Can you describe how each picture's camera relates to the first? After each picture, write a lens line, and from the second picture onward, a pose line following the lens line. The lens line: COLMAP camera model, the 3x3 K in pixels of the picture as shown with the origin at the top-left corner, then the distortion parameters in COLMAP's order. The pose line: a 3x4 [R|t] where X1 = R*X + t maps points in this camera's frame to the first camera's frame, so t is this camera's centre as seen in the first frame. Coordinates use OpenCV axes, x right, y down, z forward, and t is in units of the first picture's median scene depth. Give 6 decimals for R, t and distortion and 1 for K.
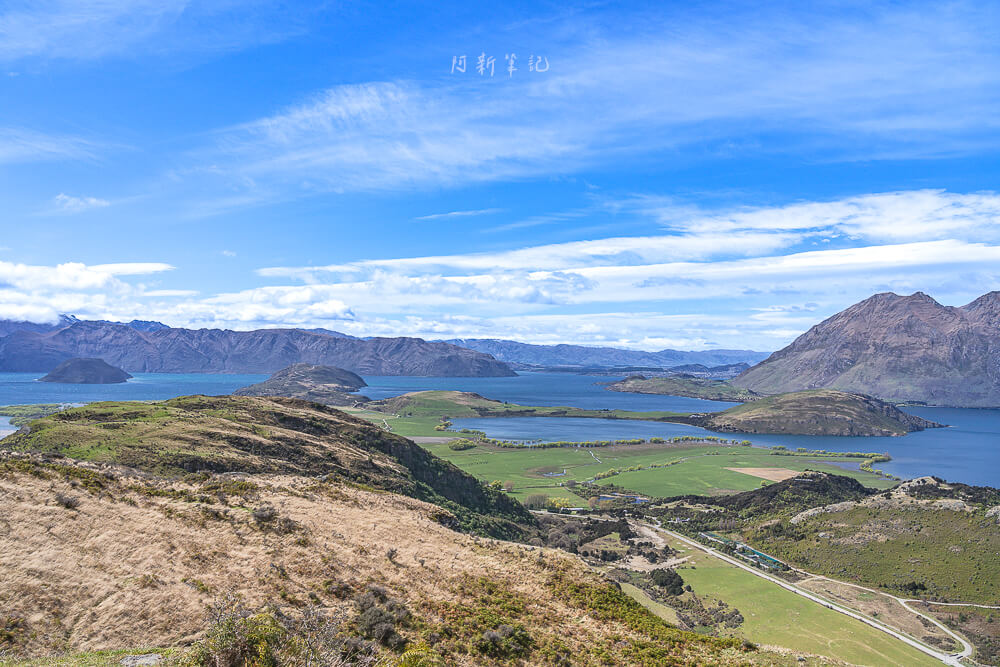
lens RADIAL K [[707.5, 0, 476.3], [0, 707.5, 320.7], [0, 0, 1]] dist [-0.032503, 0.016361]
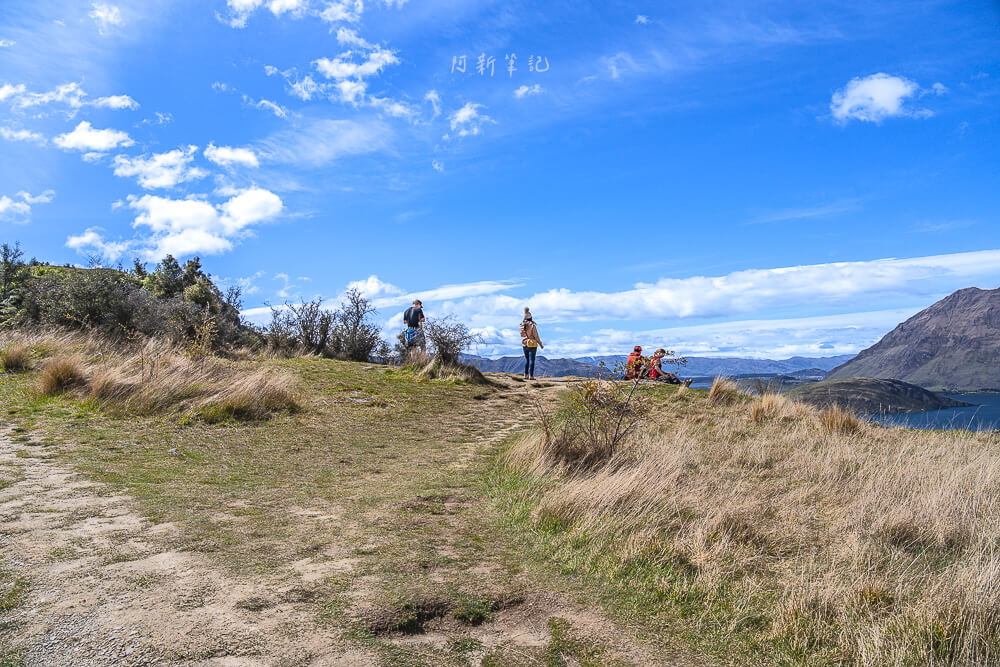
lens RADIAL K [[673.9, 0, 493.2], [0, 673.9, 337.9], [0, 0, 1]] dist [-0.035551, 0.016804]
pose [[0.983591, -0.054100, -0.172111, 0.060979], [0.052852, 0.998532, -0.011829, 0.009571], [0.172499, 0.002539, 0.985007, -0.095180]]
